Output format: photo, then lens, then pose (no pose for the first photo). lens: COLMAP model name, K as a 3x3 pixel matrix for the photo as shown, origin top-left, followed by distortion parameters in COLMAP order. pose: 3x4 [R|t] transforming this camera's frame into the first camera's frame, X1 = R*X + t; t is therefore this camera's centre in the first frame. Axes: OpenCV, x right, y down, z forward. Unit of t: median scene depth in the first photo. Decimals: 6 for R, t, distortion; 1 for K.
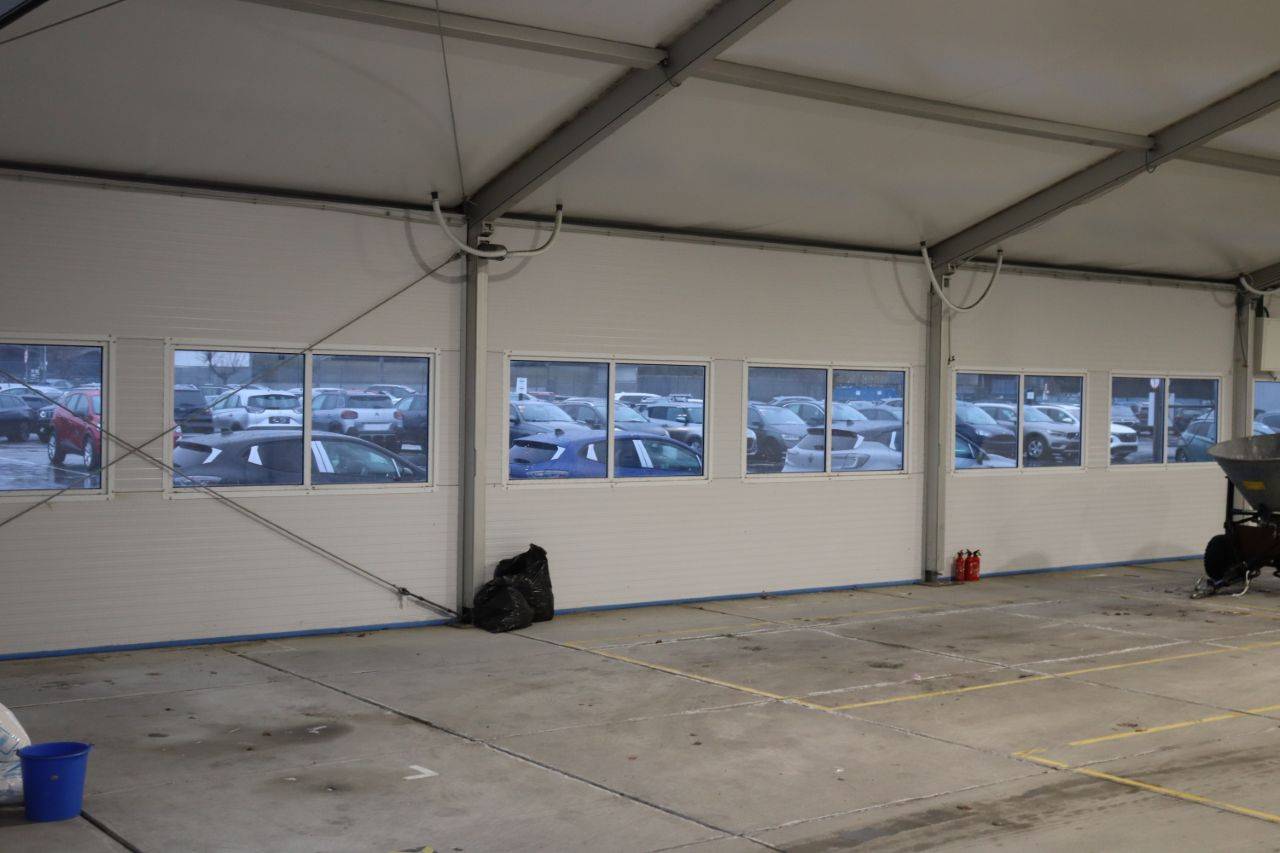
lens RADIAL K [[1571.0, 0, 640.0], [0, 1571.0, 426.5], [0, 0, 1]] dist [-0.016301, 0.054111]
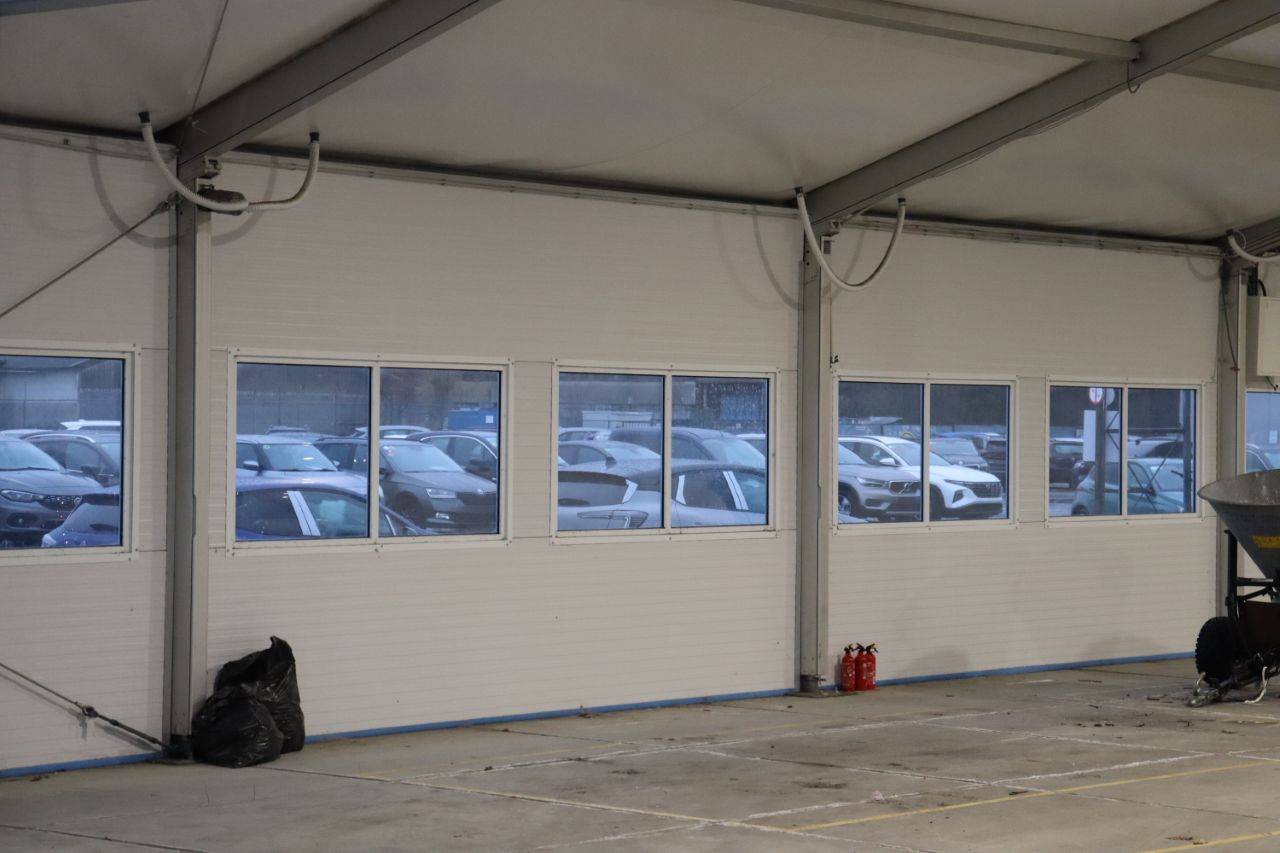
lens RADIAL K [[2904.6, 0, 637.0], [0, 2904.6, 406.8], [0, 0, 1]] dist [0.324774, 0.157659]
pose [[0.979814, -0.004836, 0.199855, -0.145750], [0.010162, 0.999620, -0.025633, 0.009163], [-0.199655, 0.027146, 0.979490, -0.224770]]
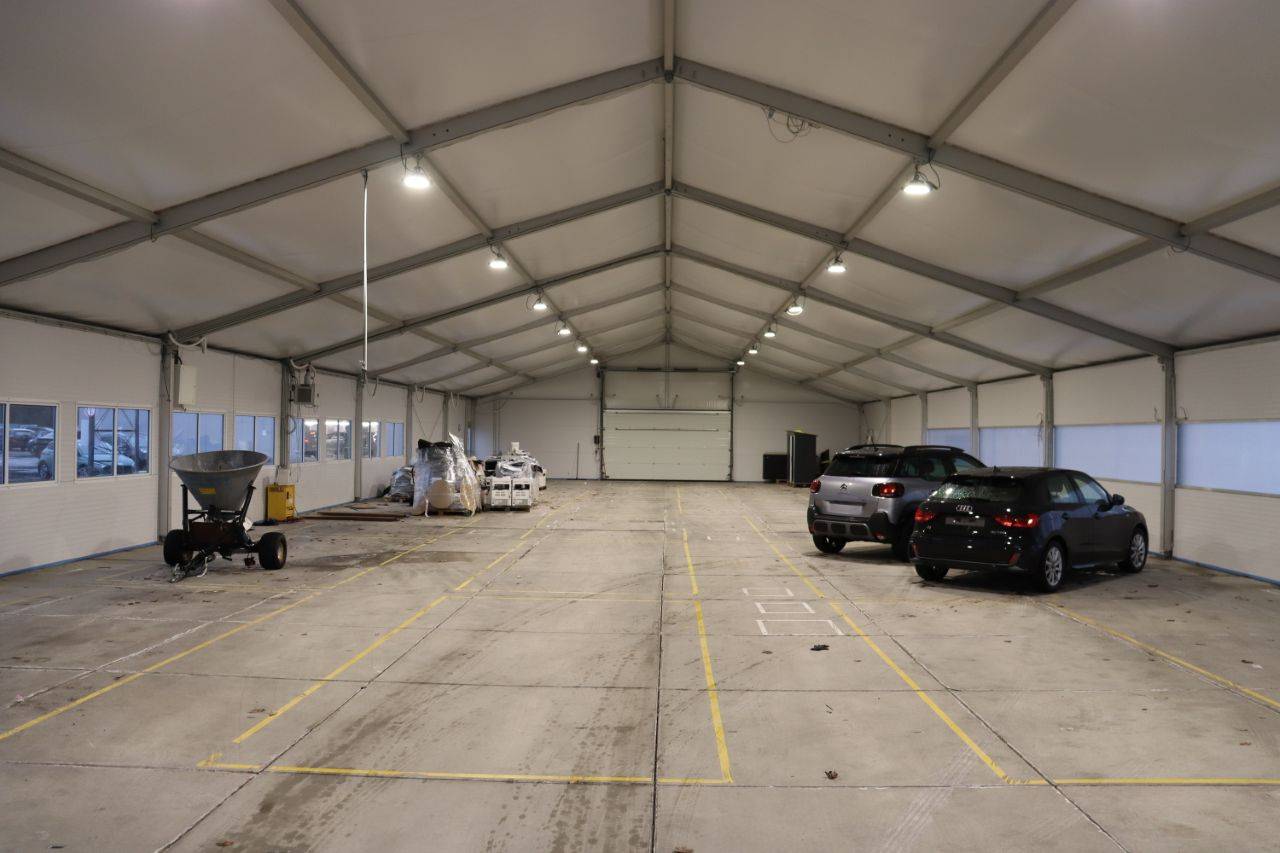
lens RADIAL K [[1052.2, 0, 640.0], [0, 1052.2, 426.5], [0, 0, 1]] dist [-0.184603, 0.169206]
pose [[0.614375, 0.003005, 0.789009, -0.063825], [0.009198, 0.999898, -0.010971, -0.004005], [-0.788961, 0.013998, 0.614284, 0.197749]]
